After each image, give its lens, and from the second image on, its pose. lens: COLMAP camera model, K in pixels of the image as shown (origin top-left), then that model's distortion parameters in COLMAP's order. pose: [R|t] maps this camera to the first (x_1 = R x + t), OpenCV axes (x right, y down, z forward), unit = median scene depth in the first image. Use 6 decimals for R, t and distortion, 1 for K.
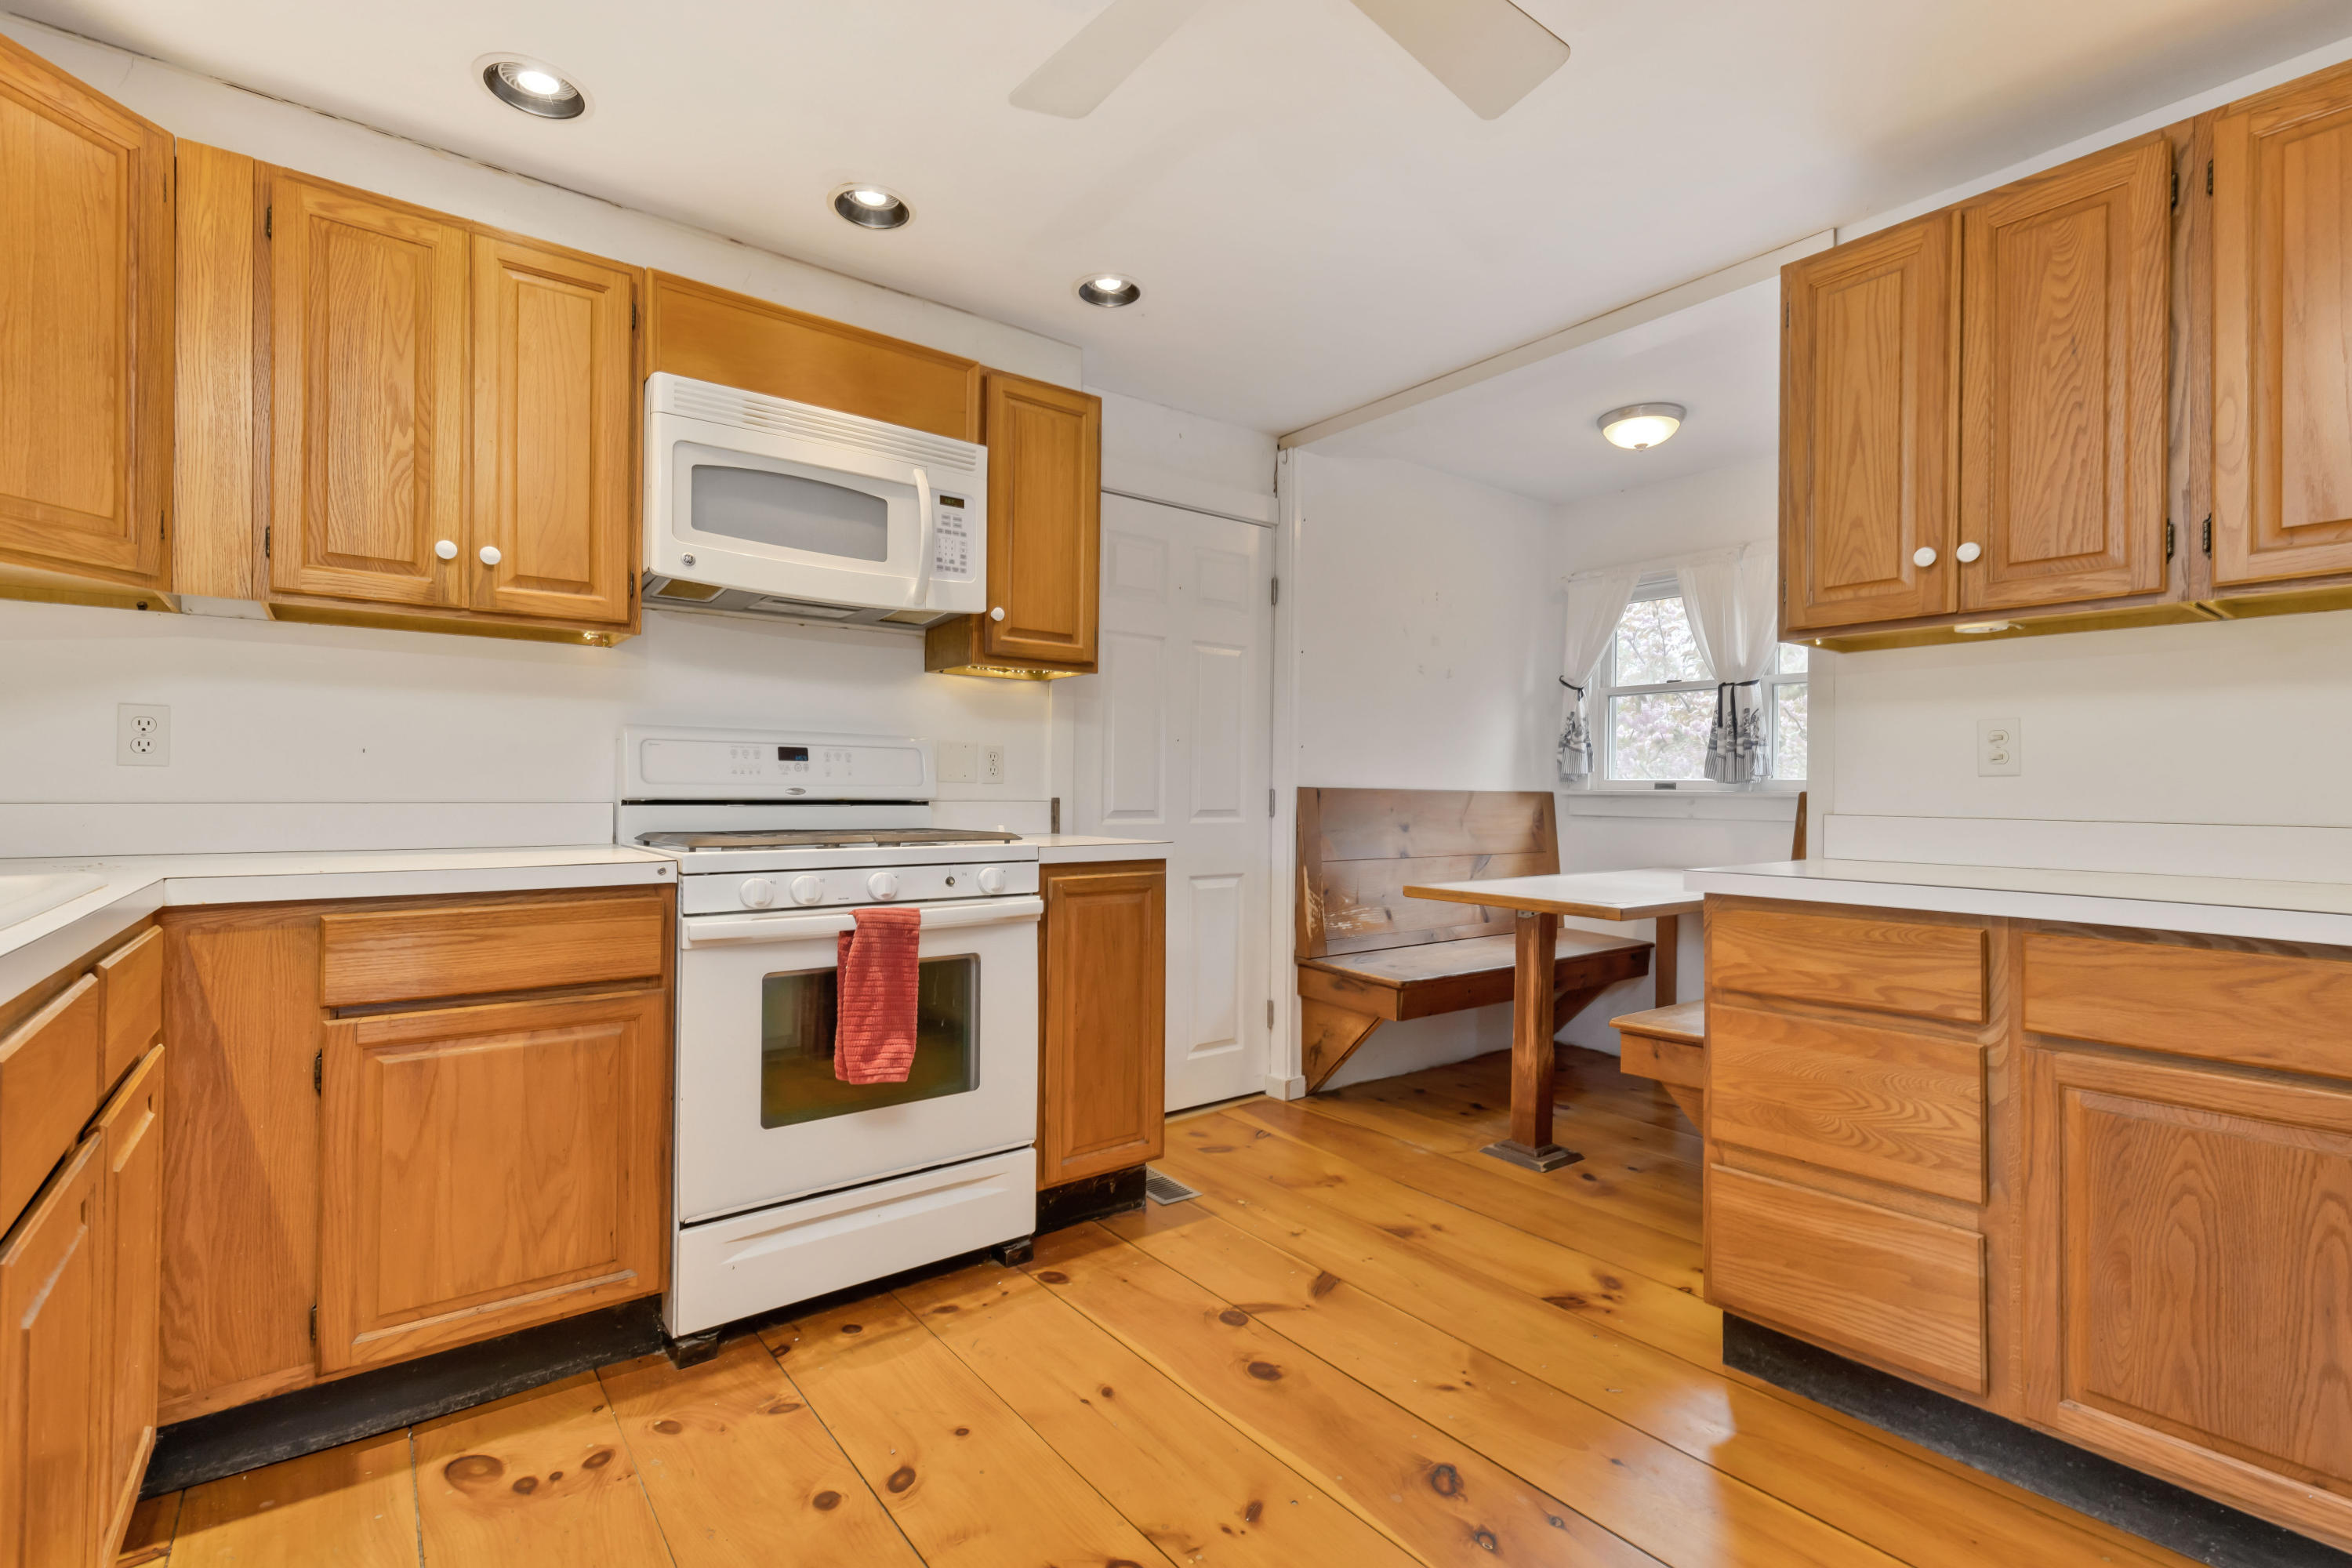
lens RADIAL K [[1071.6, 0, 1185.4], [0, 1071.6, 786.5], [0, 0, 1]] dist [-0.001348, -0.000032]
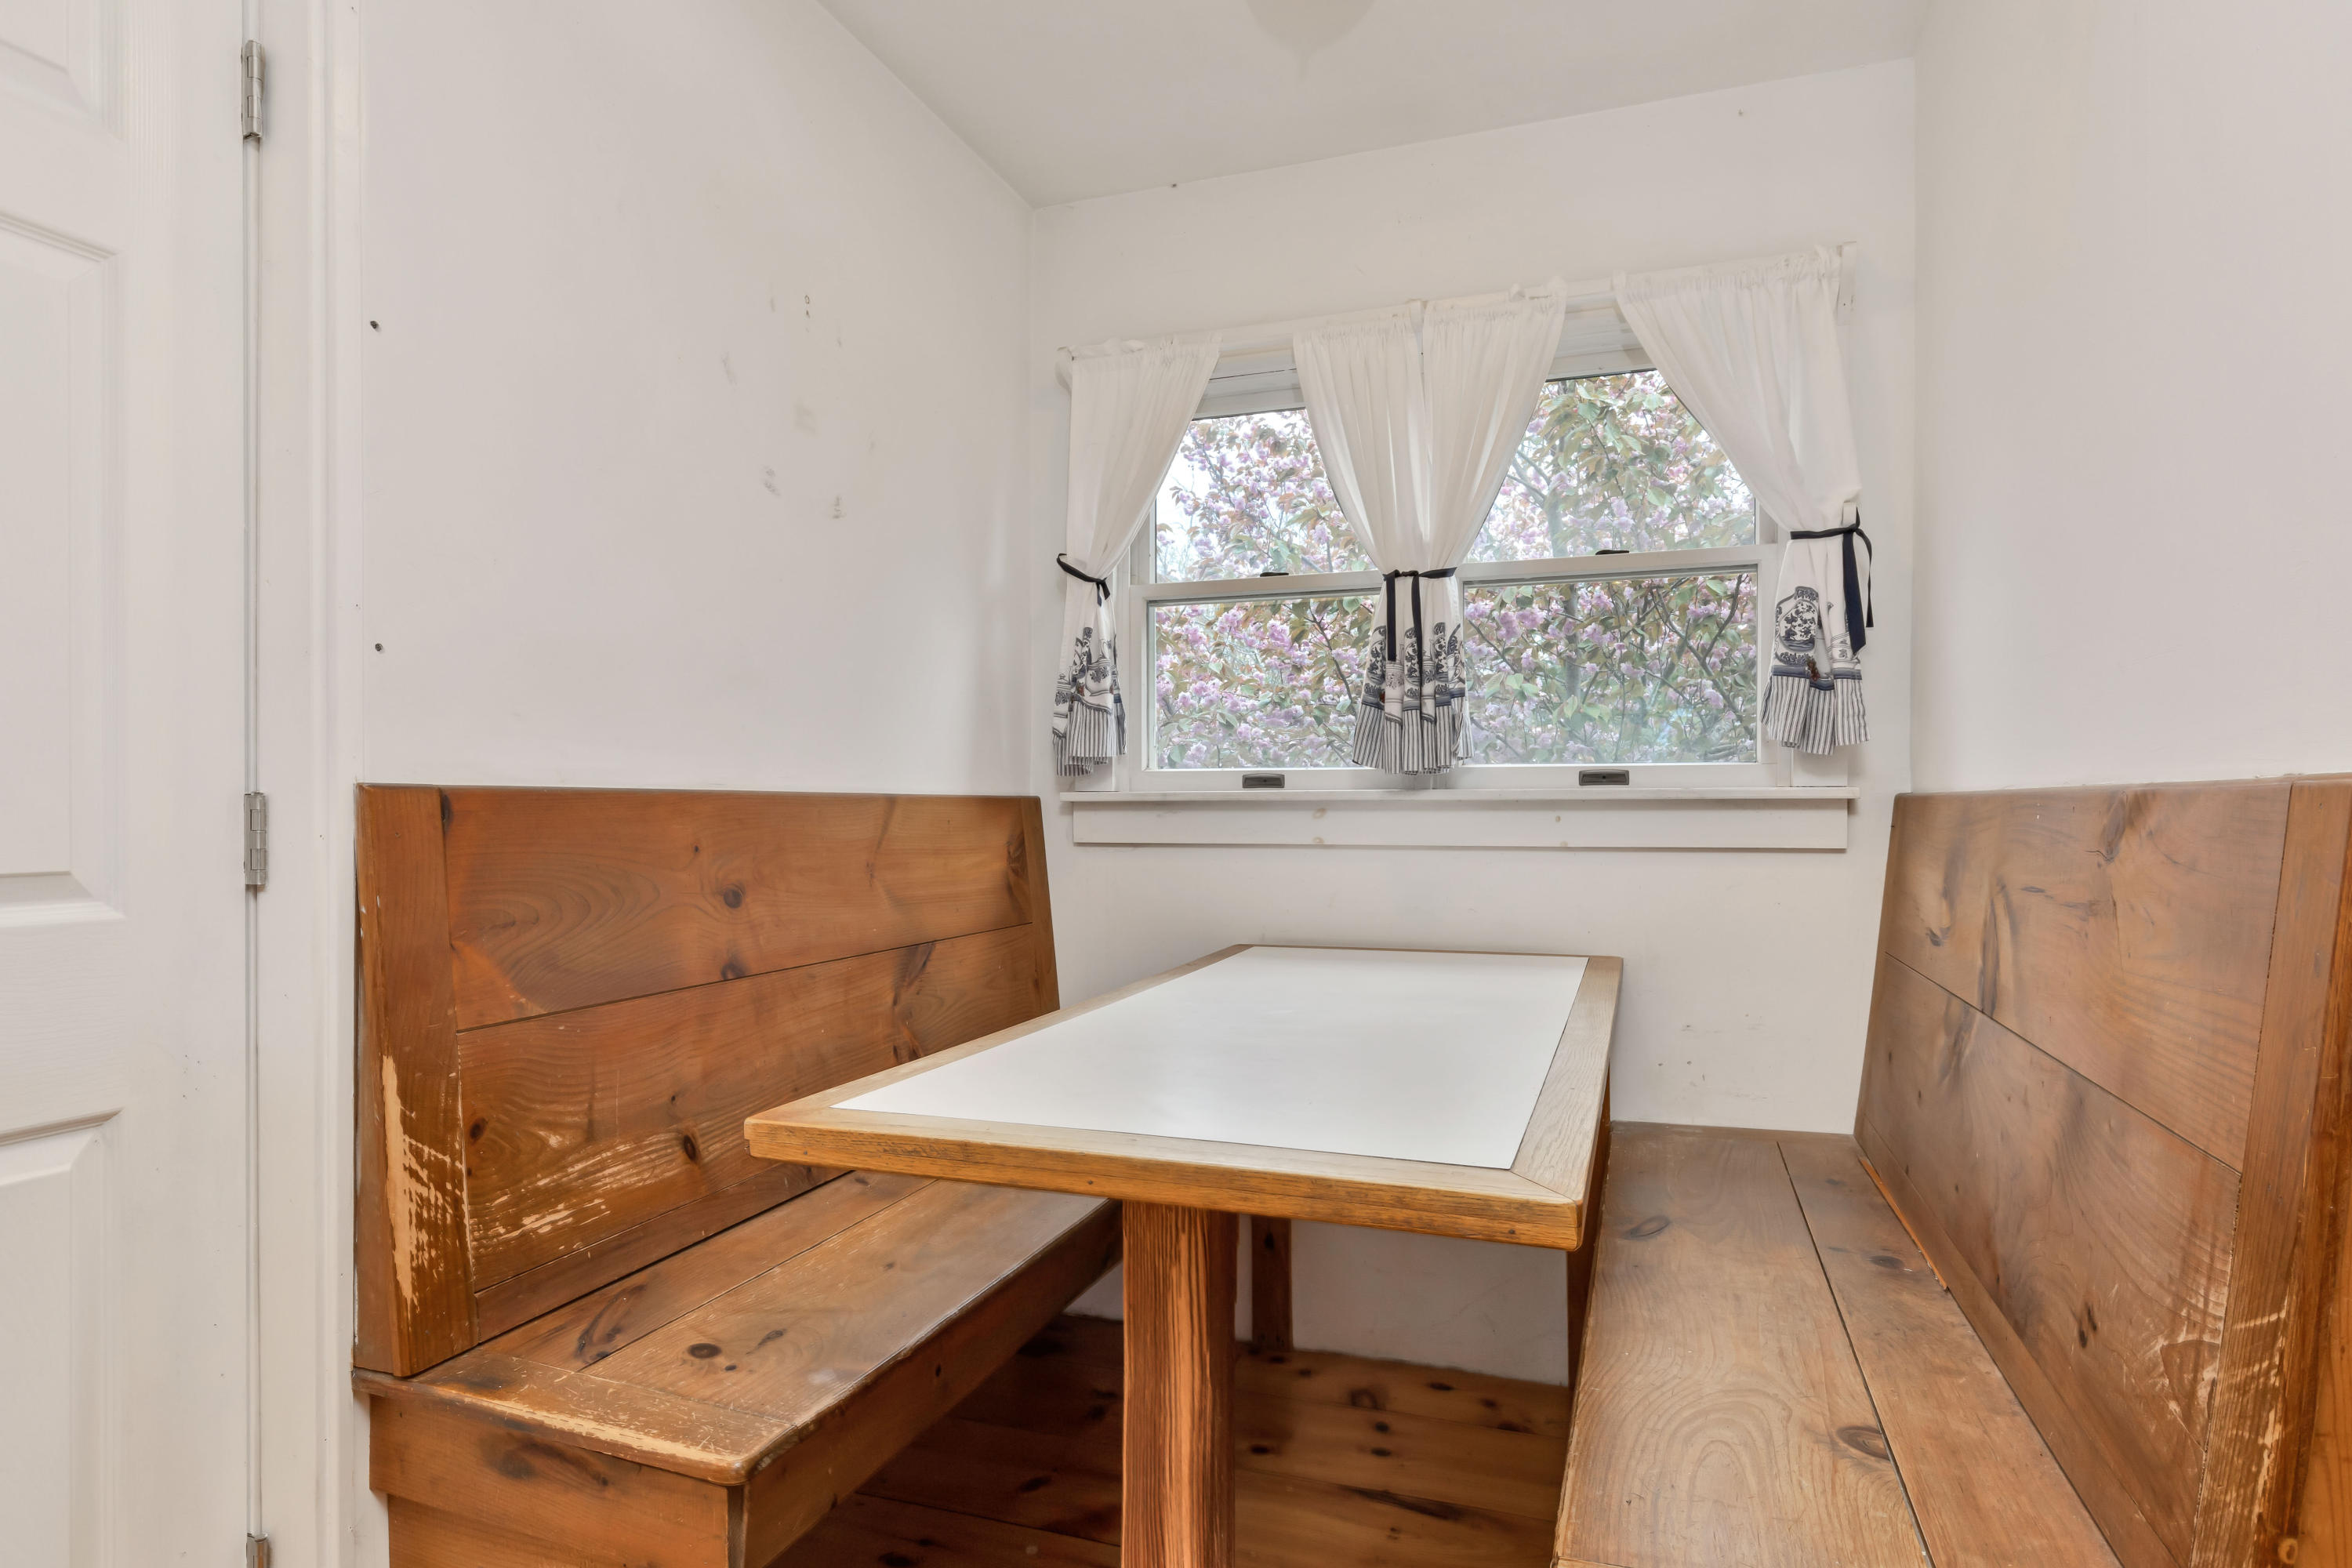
lens RADIAL K [[1289.2, 0, 1183.5], [0, 1289.2, 794.6], [0, 0, 1]] dist [-0.004309, -0.000943]
pose [[0.847892, -0.009921, 0.530075, 0.099367], [0.010390, 0.999944, 0.002096, 0.004027], [-0.530066, 0.003730, 0.847948, 0.530428]]
